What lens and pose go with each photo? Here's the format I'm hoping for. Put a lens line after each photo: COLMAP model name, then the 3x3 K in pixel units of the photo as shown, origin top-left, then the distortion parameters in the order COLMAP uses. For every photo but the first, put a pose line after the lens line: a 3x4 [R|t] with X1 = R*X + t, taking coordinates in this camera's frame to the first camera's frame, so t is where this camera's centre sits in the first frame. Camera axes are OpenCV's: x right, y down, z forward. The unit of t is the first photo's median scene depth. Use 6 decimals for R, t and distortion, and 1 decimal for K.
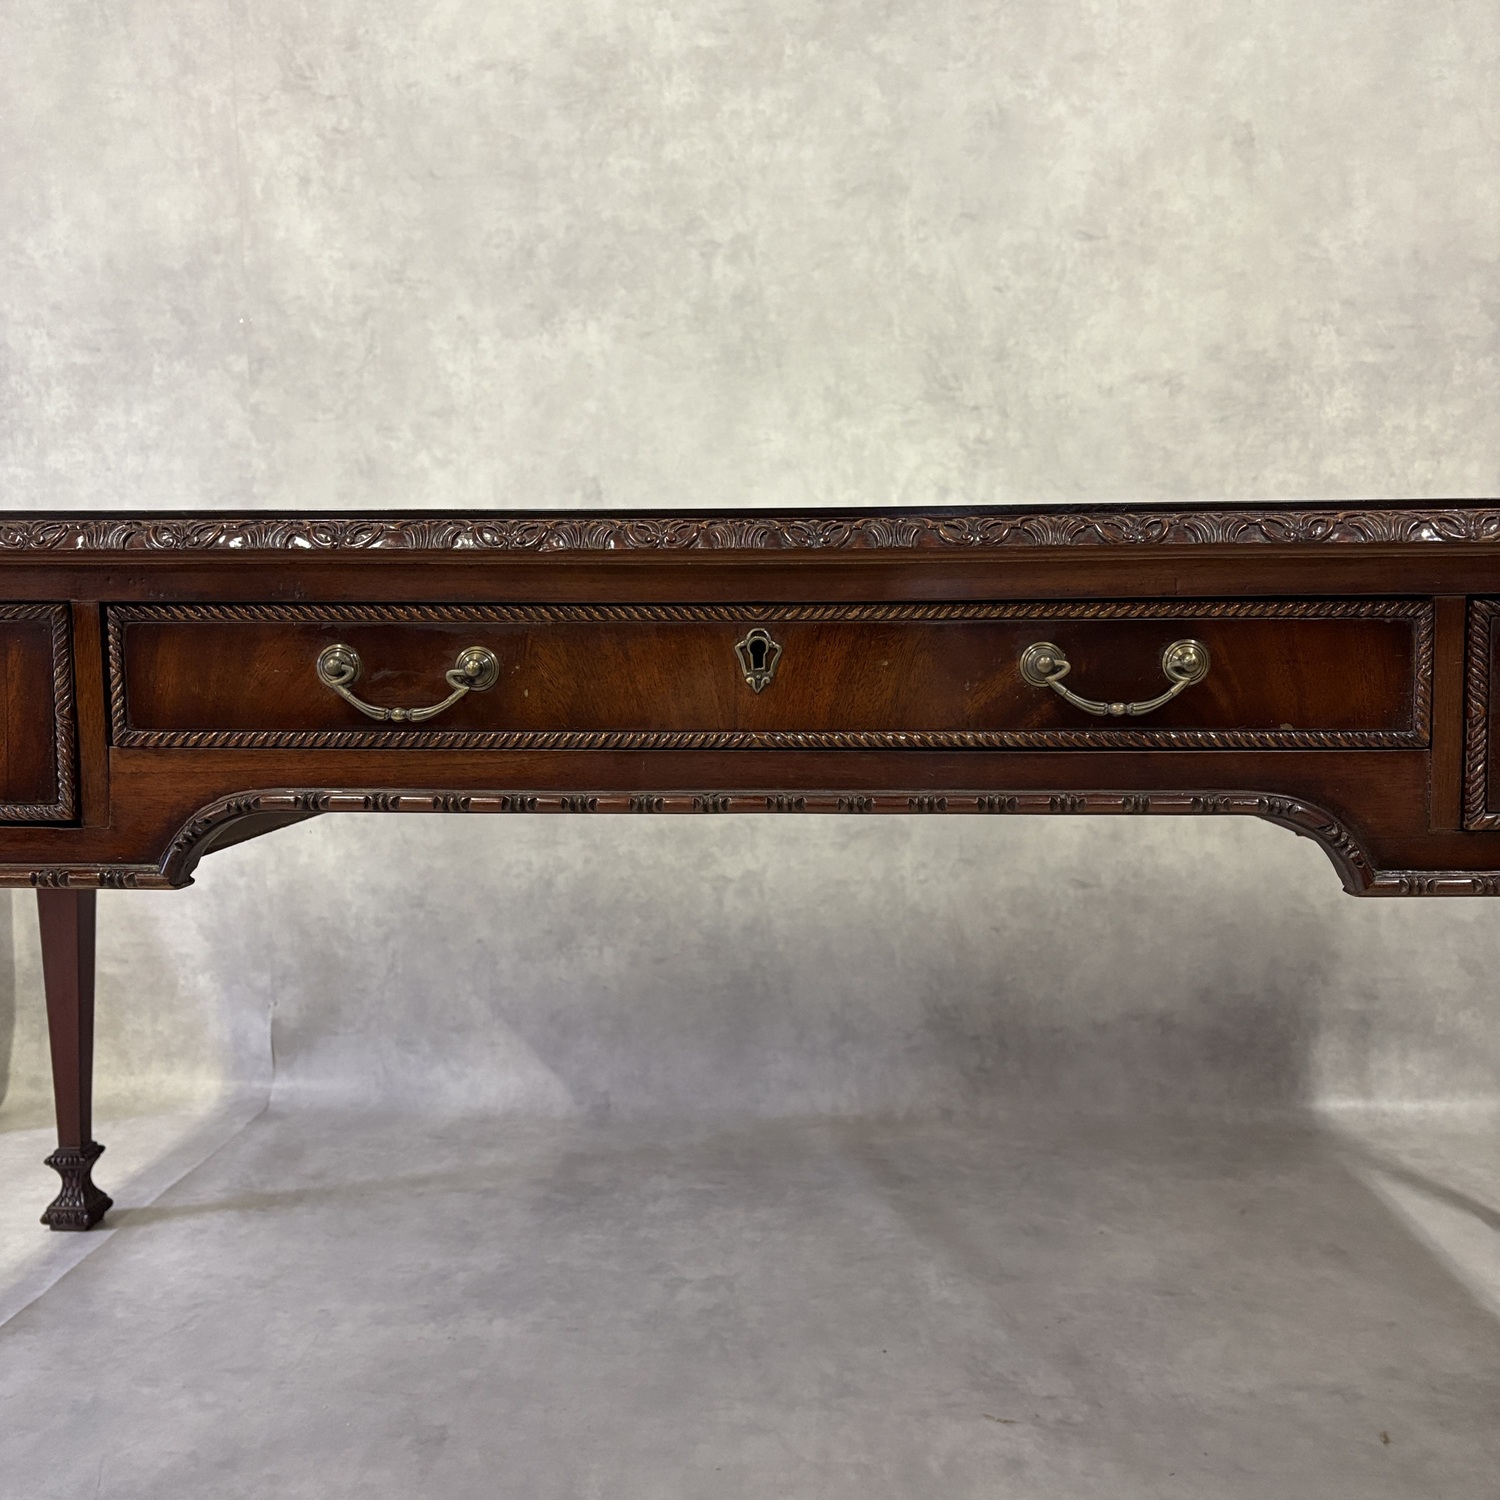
lens RADIAL K [[1526.9, 0, 749.3], [0, 1526.9, 754.2], [0, 0, 1]] dist [0.024745, 0.000000]
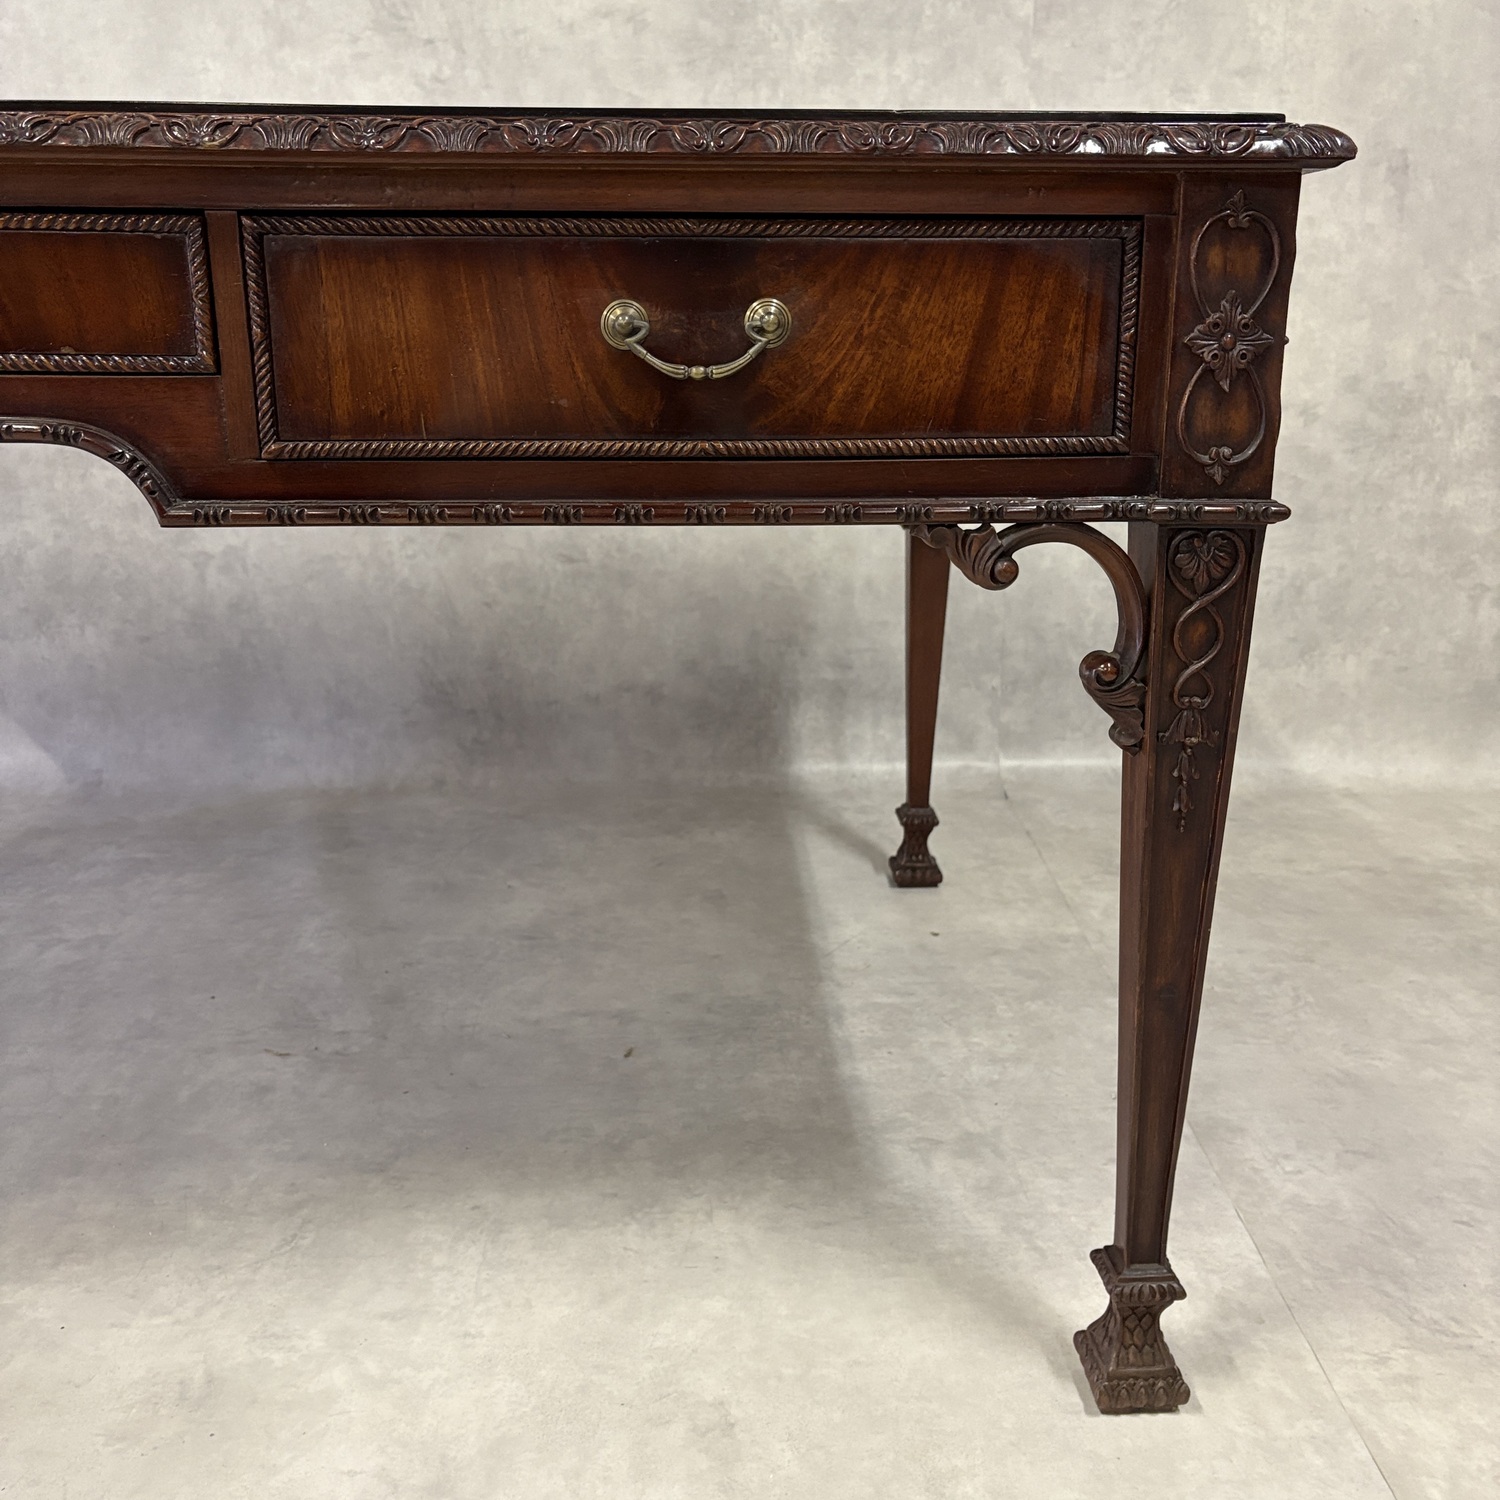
lens RADIAL K [[1526.9, 0, 764.0], [0, 1526.9, 756.4], [0, 0, 1]] dist [0.024745, 0.000000]
pose [[0.995436, -0.015919, 0.094097, 0.253670], [-0.002907, 0.980475, 0.196622, 0.015261], [-0.095390, -0.195998, 0.975954, -0.015388]]
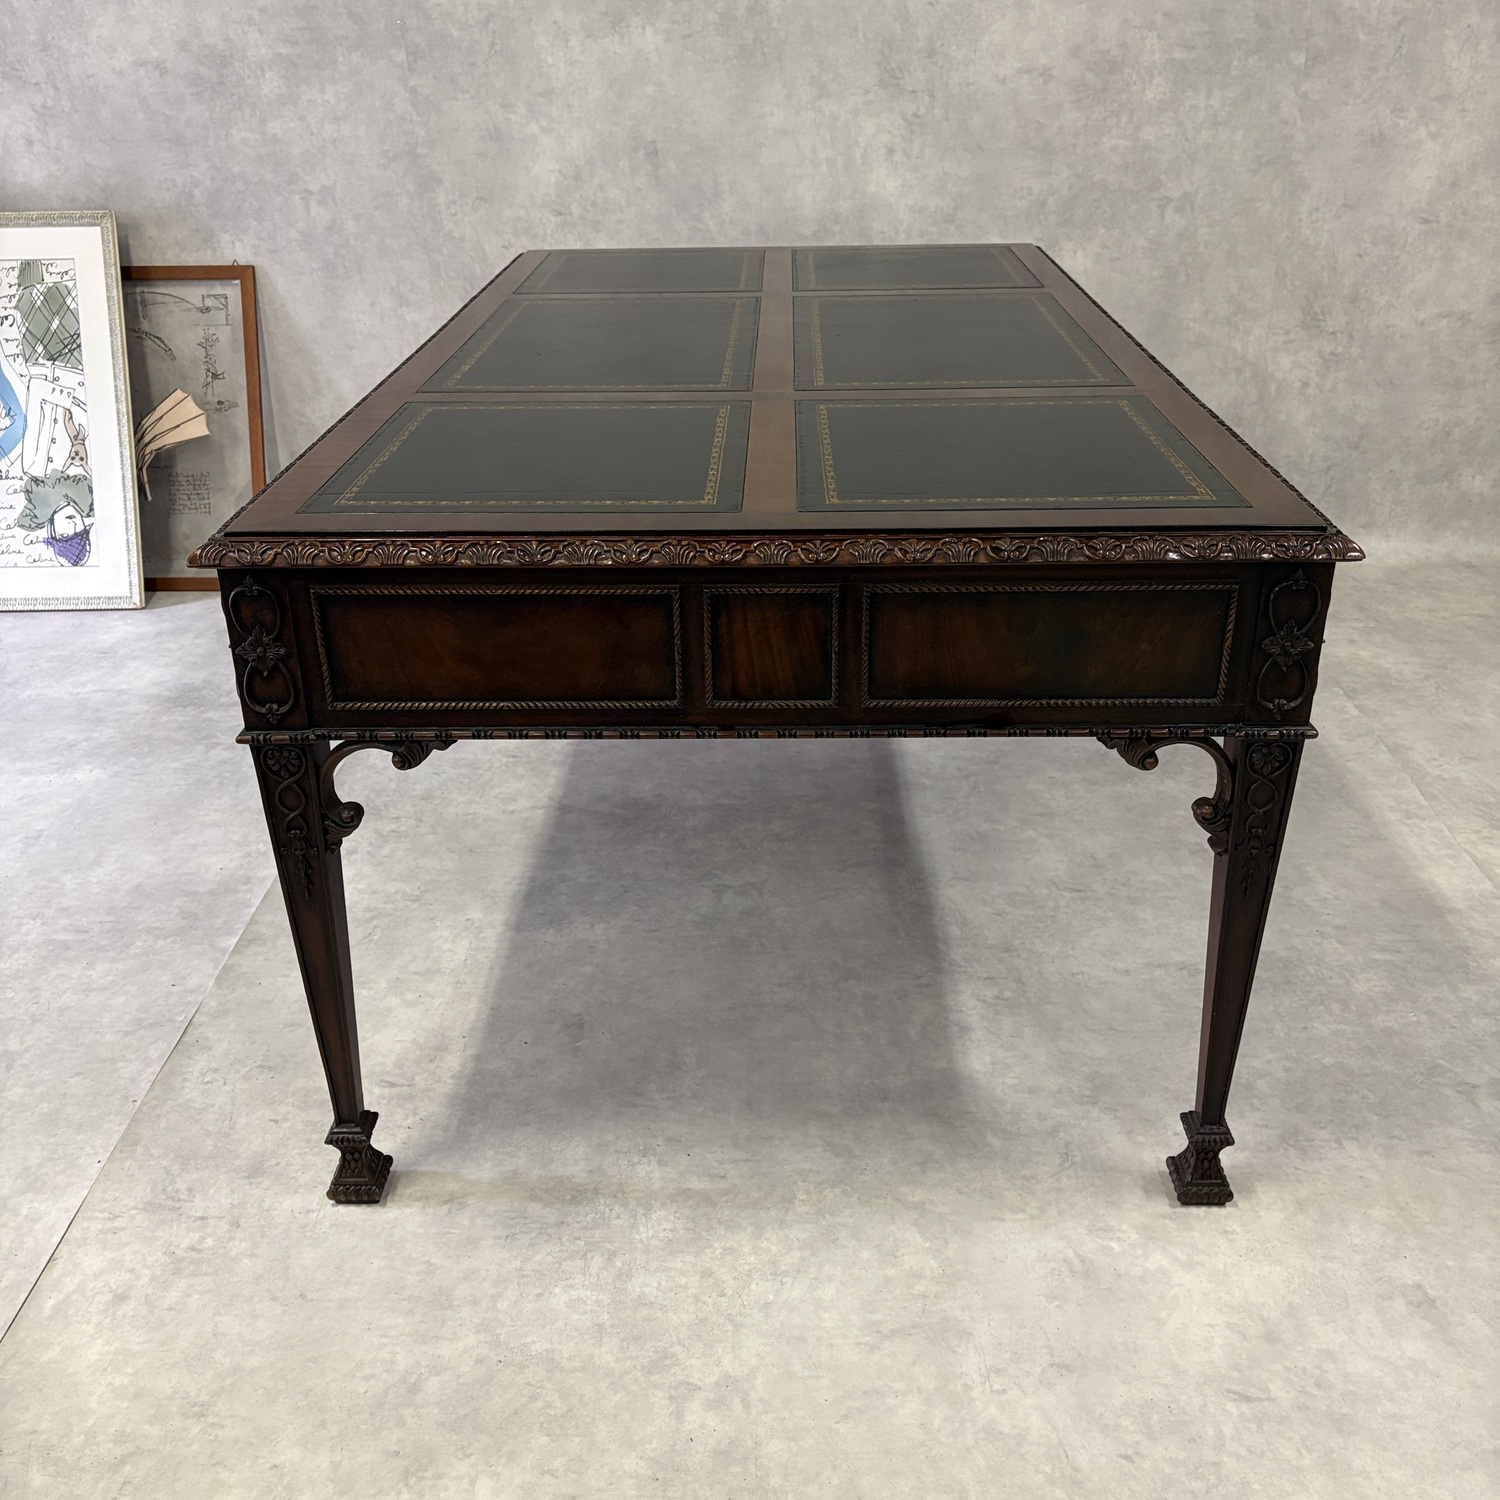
lens RADIAL K [[1526.9, 0, 747.1], [0, 1526.9, 760.9], [0, 0, 1]] dist [0.024745, 0.000000]
pose [[0.998995, -0.027275, 0.035579, -0.081292], [0.012242, 0.929442, 0.368765, -0.173266], [-0.043127, -0.367959, 0.928841, -0.596783]]
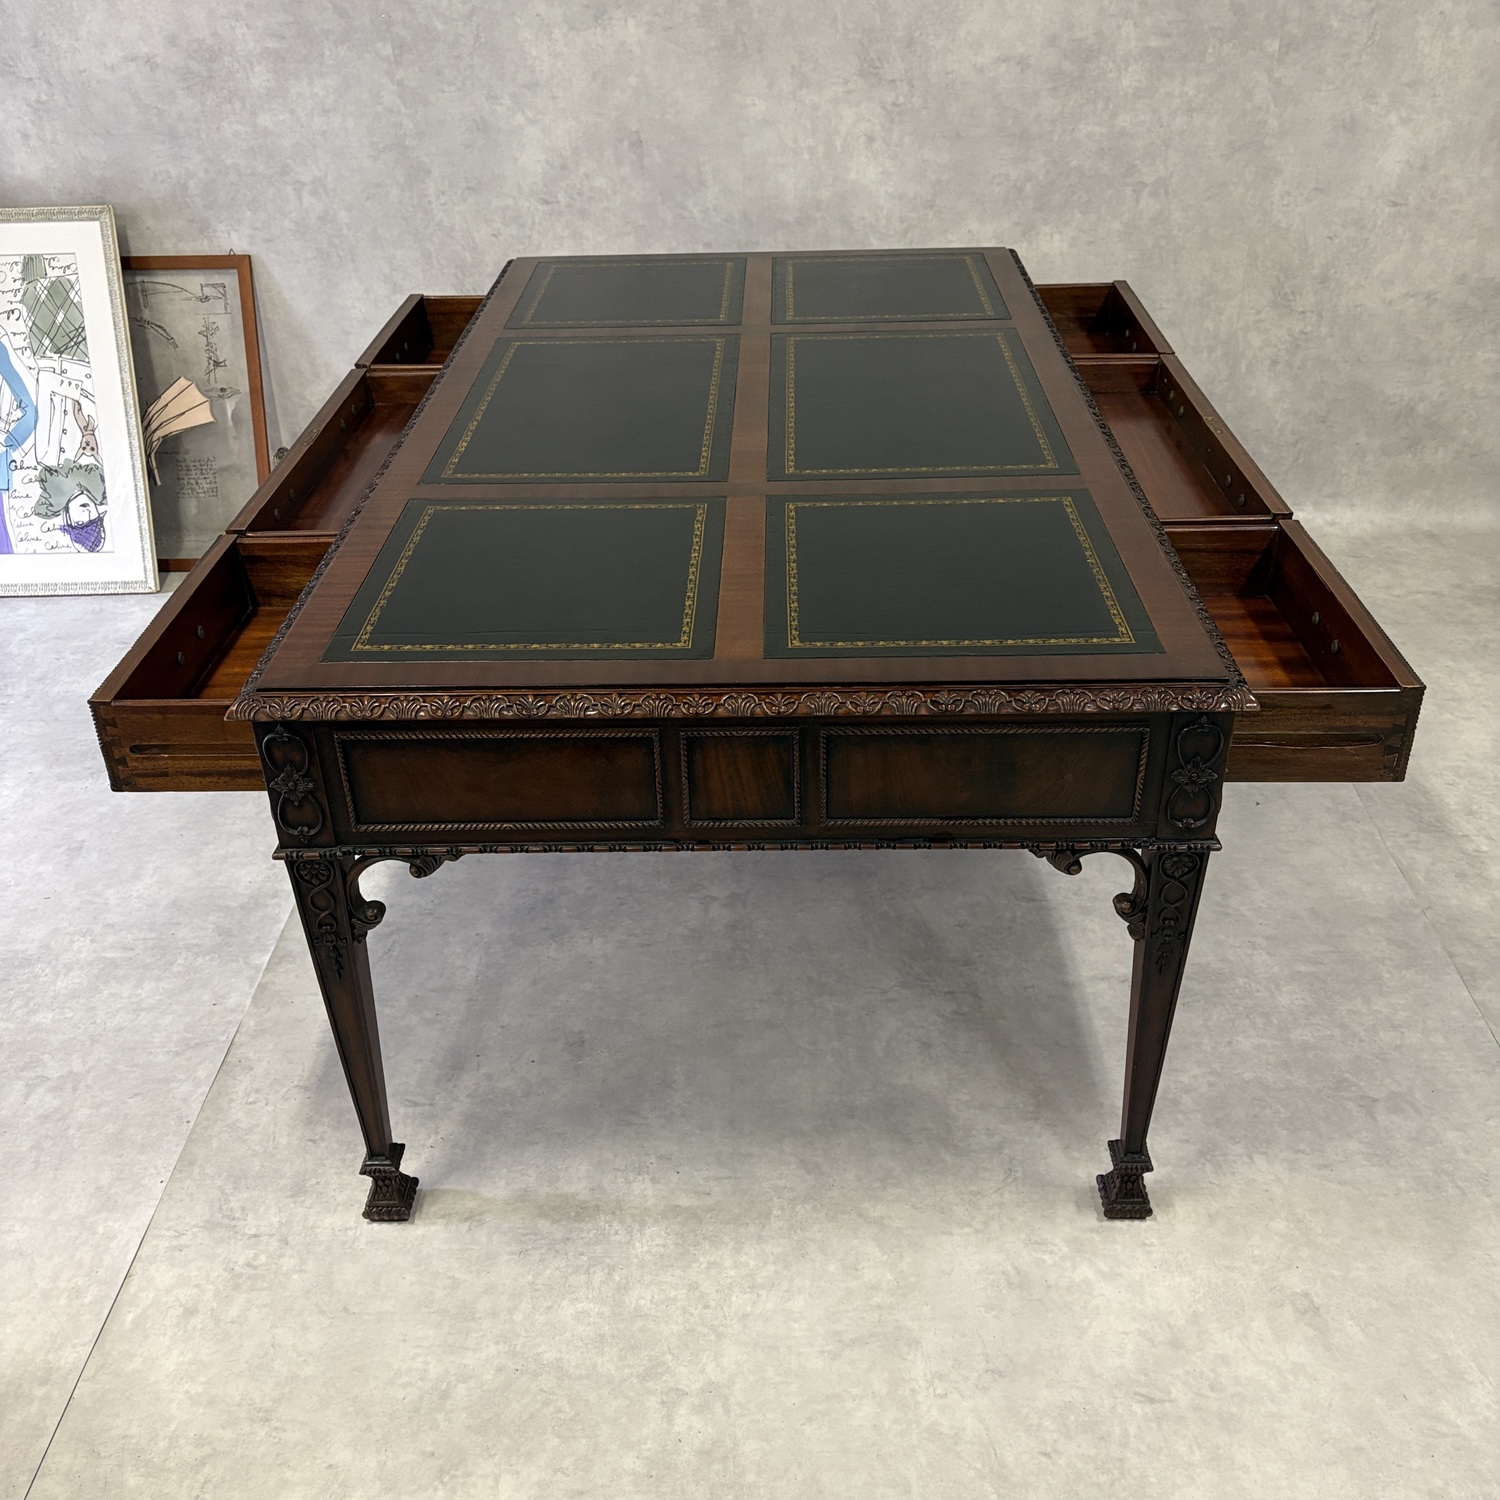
lens RADIAL K [[1526.9, 0, 743.5], [0, 1526.9, 772.3], [0, 0, 1]] dist [0.024745, 0.000000]
pose [[0.998814, -0.039781, 0.028081, -0.065939], [0.022379, 0.887190, 0.460862, -0.319482], [-0.043247, -0.459687, 0.887027, -0.628759]]
